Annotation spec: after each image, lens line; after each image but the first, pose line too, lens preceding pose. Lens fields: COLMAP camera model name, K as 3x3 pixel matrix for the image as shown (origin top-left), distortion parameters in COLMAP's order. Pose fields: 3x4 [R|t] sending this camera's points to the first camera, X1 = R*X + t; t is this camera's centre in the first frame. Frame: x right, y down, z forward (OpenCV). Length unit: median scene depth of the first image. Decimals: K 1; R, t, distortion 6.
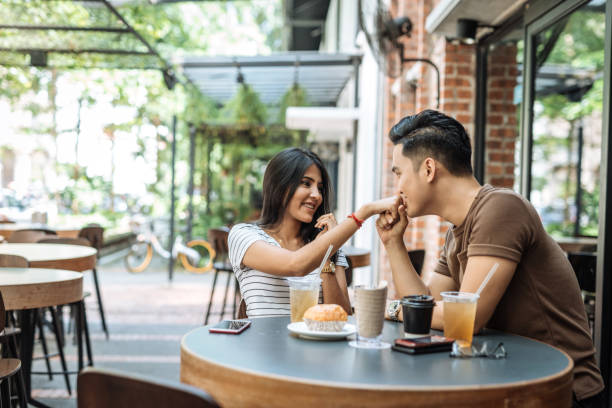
lens RADIAL K [[885.3, 0, 306.0], [0, 885.3, 204.0], [0, 0, 1]] dist [0.015629, 0.013835]
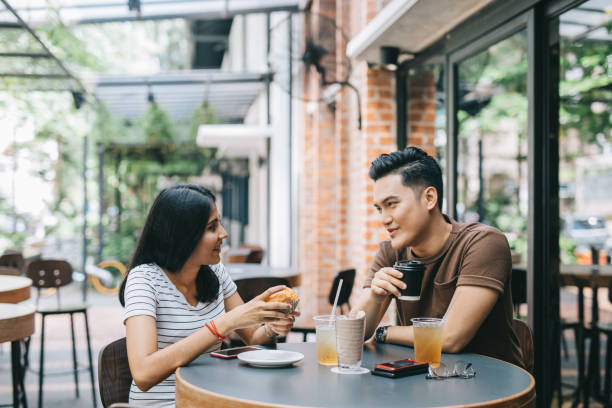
lens RADIAL K [[895.1, 0, 306.0], [0, 895.1, 204.0], [0, 0, 1]] dist [-0.006122, -0.035733]
pose [[0.993168, -0.025728, 0.113823, -0.032575], [0.027145, 0.999572, -0.010914, -0.011063], [-0.113494, 0.013929, 0.993441, -0.027937]]
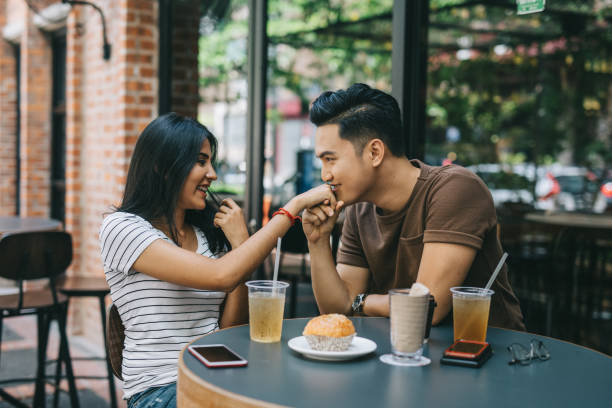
lens RADIAL K [[895.1, 0, 306.0], [0, 895.1, 204.0], [0, 0, 1]] dist [-0.006122, -0.035733]
pose [[0.857764, -0.040808, 0.512422, -0.141822], [0.010344, 0.998012, 0.062164, -0.014136], [-0.513940, -0.048021, 0.856481, 0.103403]]
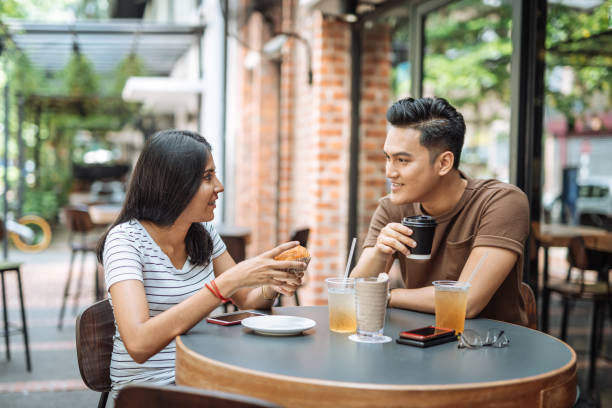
lens RADIAL K [[885.3, 0, 306.0], [0, 885.3, 204.0], [0, 0, 1]] dist [0.015629, 0.013835]
pose [[0.977345, -0.019363, 0.210767, -0.064736], [0.011996, 0.999273, 0.036175, -0.008500], [-0.211314, -0.032827, 0.976867, 0.019333]]
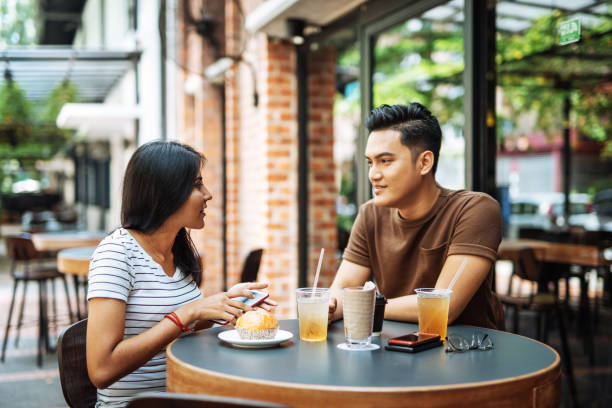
lens RADIAL K [[885.3, 0, 306.0], [0, 885.3, 204.0], [0, 0, 1]] dist [0.015629, 0.013835]
pose [[0.956878, -0.035970, 0.288256, -0.085417], [0.034768, 0.999352, 0.009292, -0.004141], [-0.288403, 0.001131, 0.957508, 0.019755]]
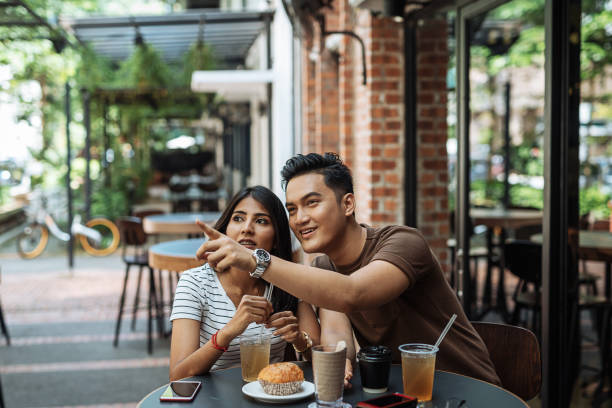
lens RADIAL K [[975.4, 0, 306.0], [0, 975.4, 204.0], [0, 0, 1]] dist [0.019865, 0.018733]
pose [[0.994373, -0.042491, 0.097038, -0.015496], [0.037350, 0.997831, 0.054198, -0.039277], [-0.099130, -0.050268, 0.993804, -0.016080]]
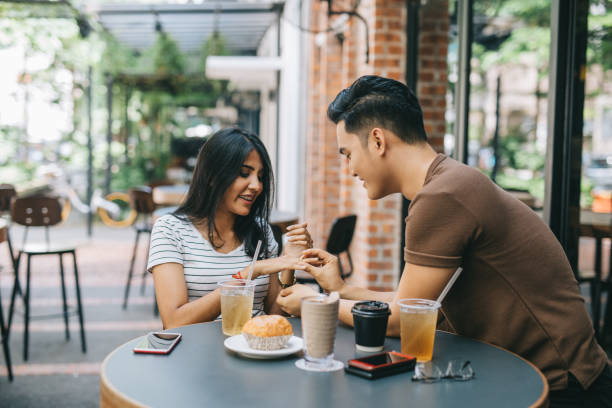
lens RADIAL K [[874.0, 0, 306.0], [0, 874.0, 204.0], [0, 0, 1]] dist [0.010476, 0.001641]
pose [[0.995775, -0.016275, 0.090377, -0.005490], [0.010274, 0.997736, 0.066463, -0.018701], [-0.091254, -0.065253, 0.993687, 0.047580]]
